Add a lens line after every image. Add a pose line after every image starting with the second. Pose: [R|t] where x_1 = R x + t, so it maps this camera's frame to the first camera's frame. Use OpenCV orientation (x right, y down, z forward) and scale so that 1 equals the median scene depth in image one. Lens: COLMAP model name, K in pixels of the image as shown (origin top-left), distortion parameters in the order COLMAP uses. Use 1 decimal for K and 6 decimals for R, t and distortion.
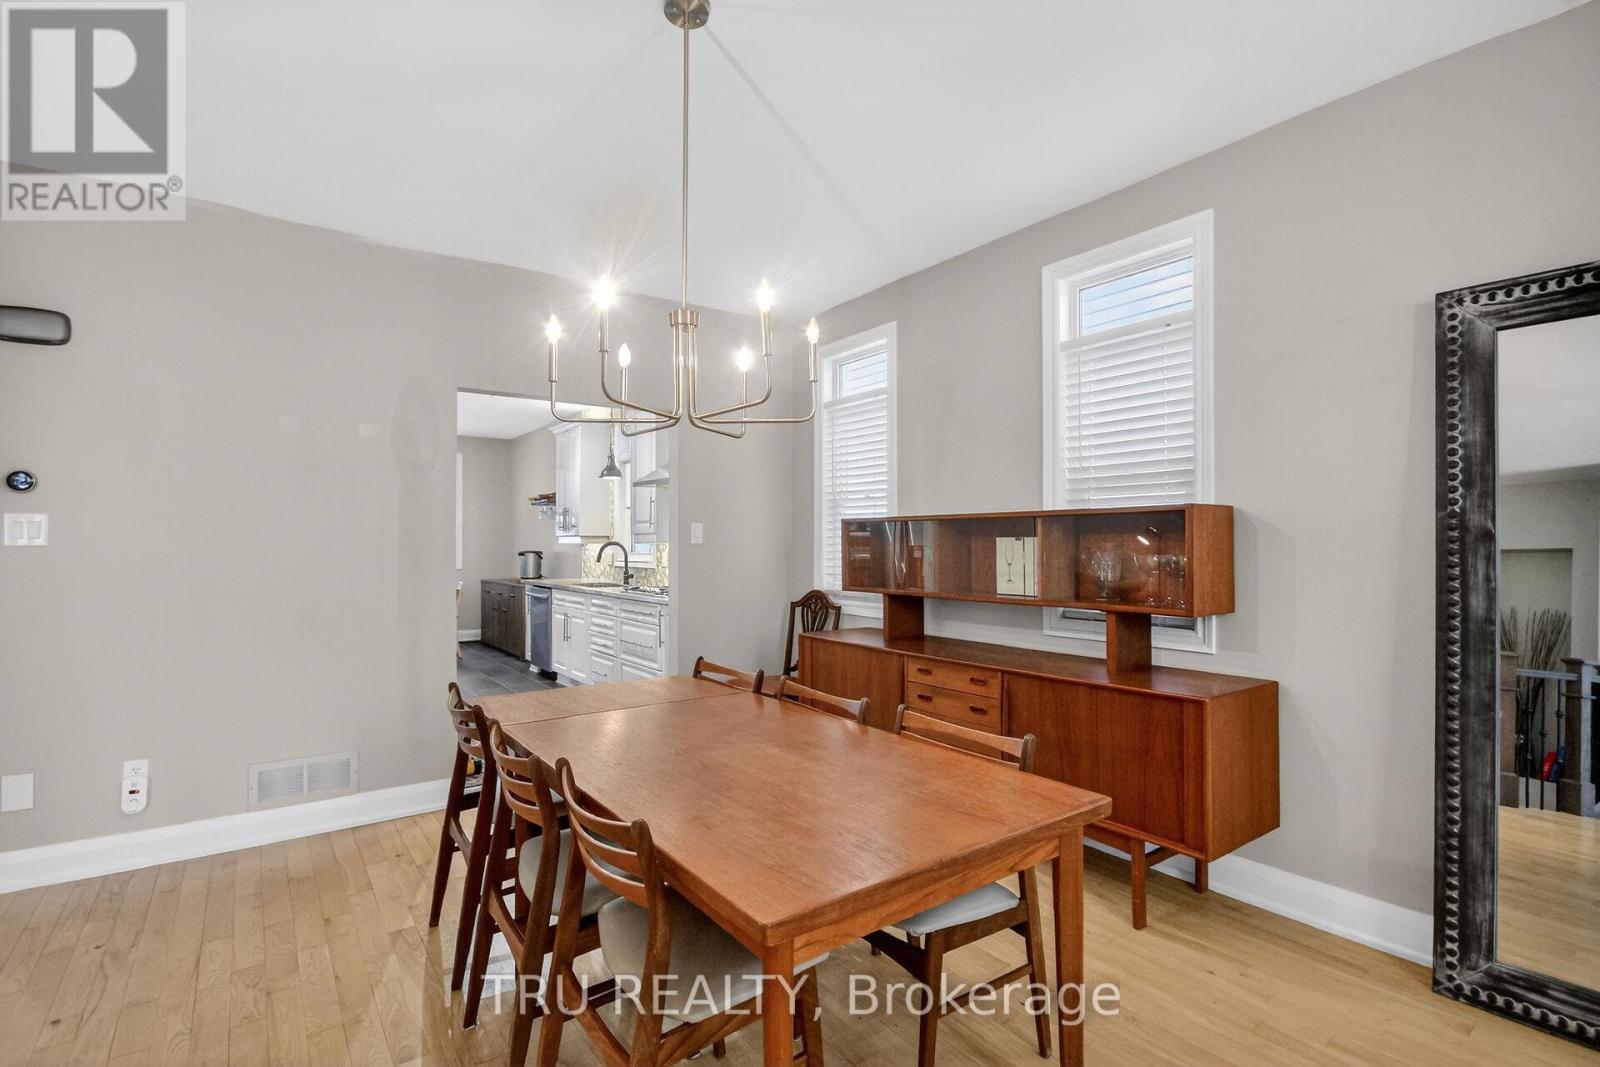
lens RADIAL K [[746.8, 0, 807.0], [0, 746.8, 540.5], [0, 0, 1]] dist [-0.002957, -0.012414]
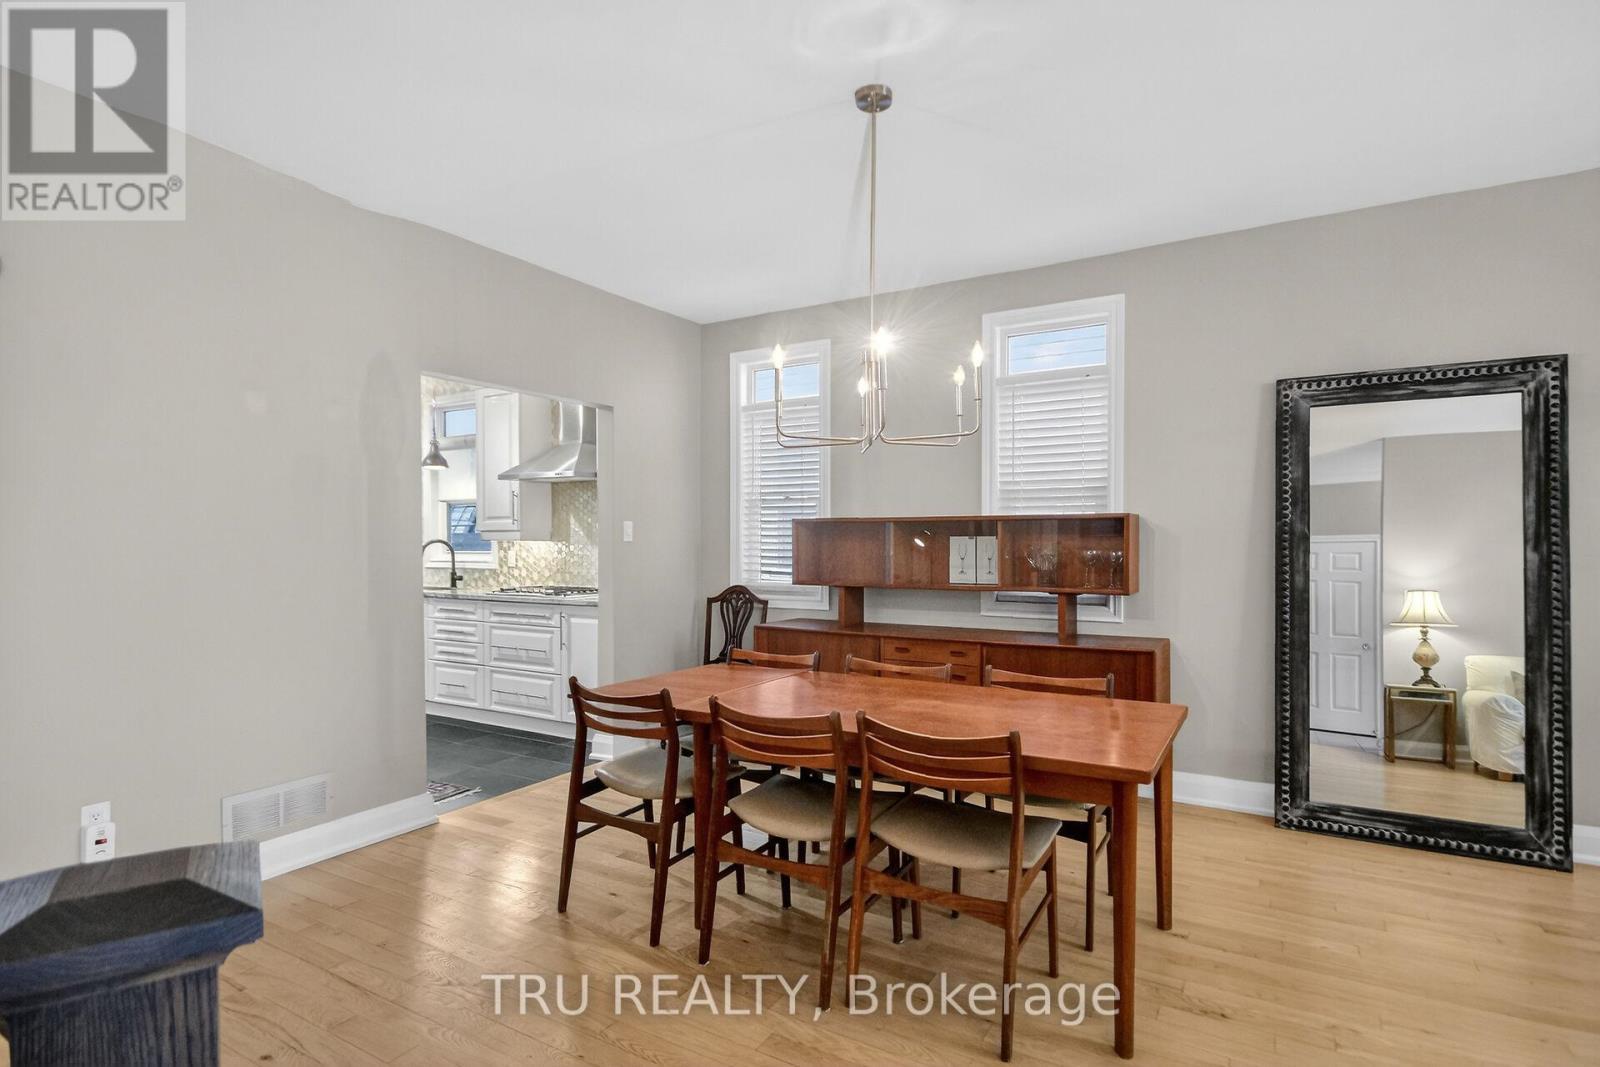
lens RADIAL K [[808.5, 0, 799.4], [0, 808.5, 565.8], [0, 0, 1]] dist [-0.013339, -0.000518]
pose [[0.920330, -0.010220, 0.391009, -0.730282], [-0.002906, 0.999452, 0.032964, 0.000509], [-0.391132, -0.031474, 0.919796, -0.163792]]
